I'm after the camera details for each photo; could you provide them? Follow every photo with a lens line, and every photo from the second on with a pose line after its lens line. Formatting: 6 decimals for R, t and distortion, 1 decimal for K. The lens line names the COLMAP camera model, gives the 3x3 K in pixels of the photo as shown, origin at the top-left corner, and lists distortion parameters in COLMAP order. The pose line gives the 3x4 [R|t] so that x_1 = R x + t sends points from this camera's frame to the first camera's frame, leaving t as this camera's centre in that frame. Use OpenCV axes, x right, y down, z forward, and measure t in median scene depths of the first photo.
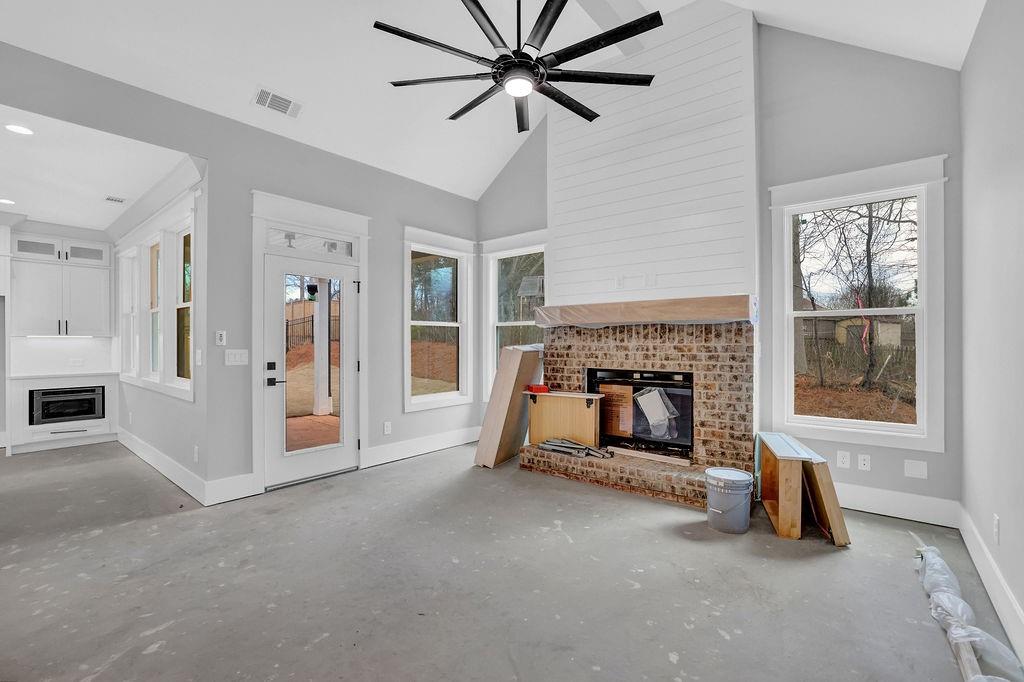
lens RADIAL K [[441.3, 0, 512.0], [0, 441.3, 341.0], [0, 0, 1]] dist [-0.049704, 0.018671]
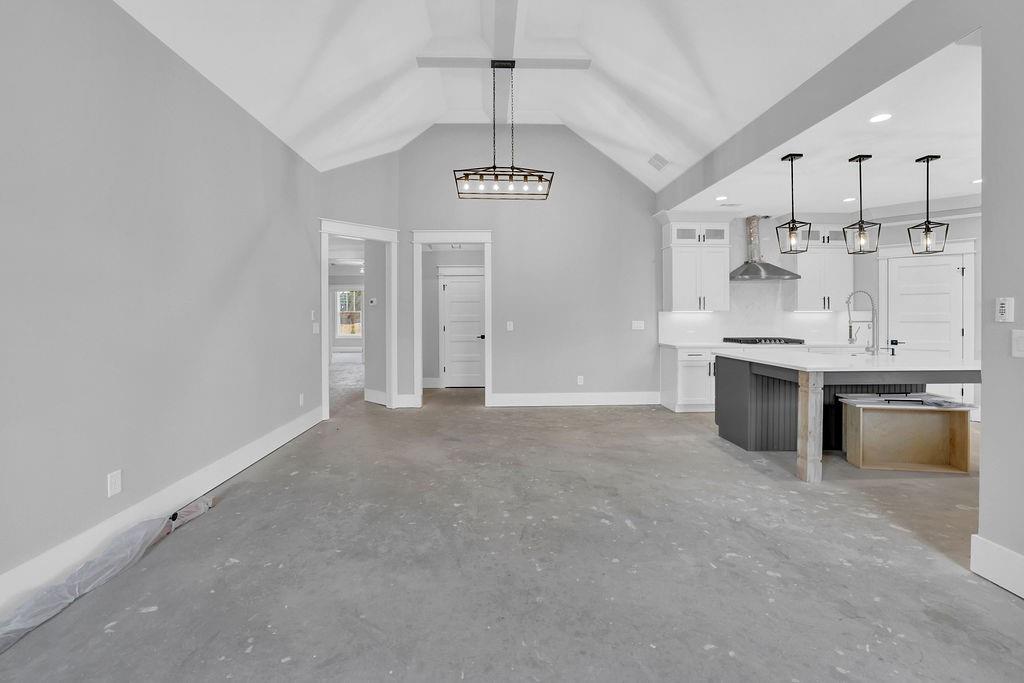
lens RADIAL K [[441.3, 0, 512.0], [0, 441.3, 341.5], [0, 0, 1]] dist [-0.049704, 0.018671]
pose [[-0.736977, 0.040120, -0.674726, 0.278579], [0.005149, 0.998541, 0.053751, 0.002289], [0.675898, 0.036139, -0.736109, 1.274532]]
